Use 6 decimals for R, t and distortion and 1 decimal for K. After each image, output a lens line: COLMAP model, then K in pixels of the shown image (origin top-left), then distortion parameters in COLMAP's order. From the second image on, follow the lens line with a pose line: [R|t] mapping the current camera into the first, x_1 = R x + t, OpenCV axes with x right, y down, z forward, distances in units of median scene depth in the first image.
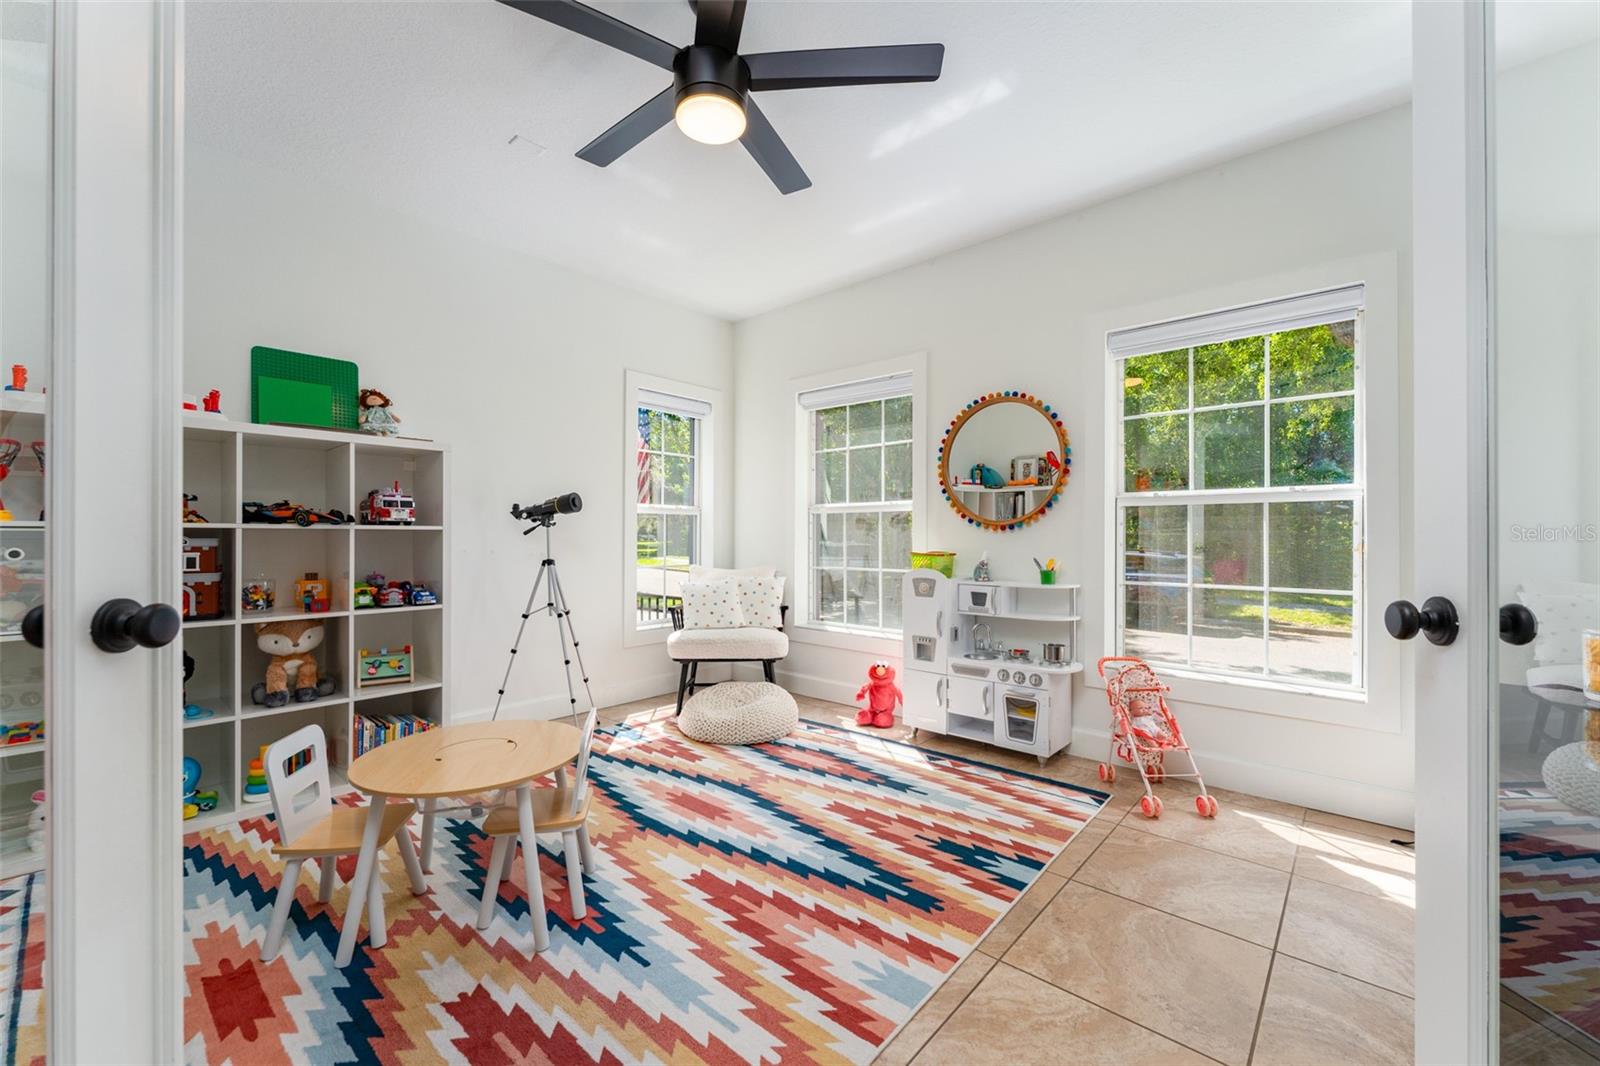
lens RADIAL K [[641.4, 0, 796.0], [0, 641.4, 536.6], [0, 0, 1]] dist [-0.002560, -0.000707]
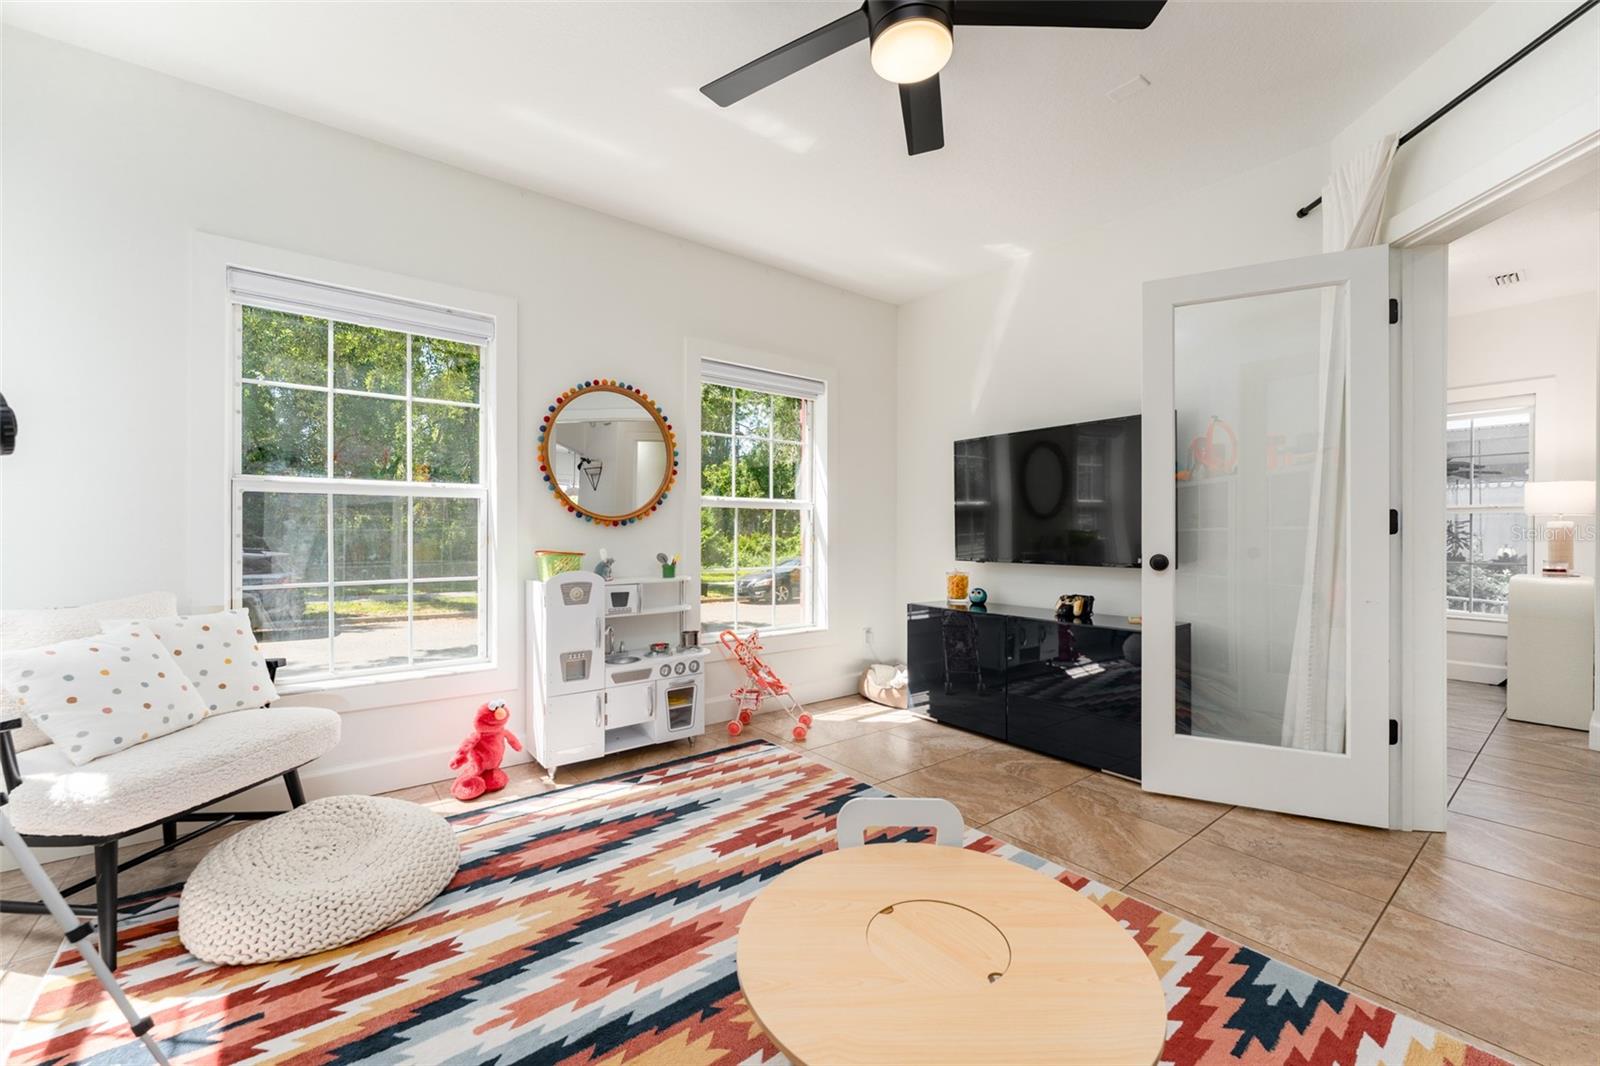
lens RADIAL K [[641.4, 0, 813.9], [0, 641.4, 530.8], [0, 0, 1]] dist [-0.002560, -0.000707]
pose [[0.155517, 0.000389, 0.987833, -0.331240], [-0.003553, 0.999994, 0.000165, -0.002218], [-0.987827, -0.003536, 0.155518, 0.320643]]
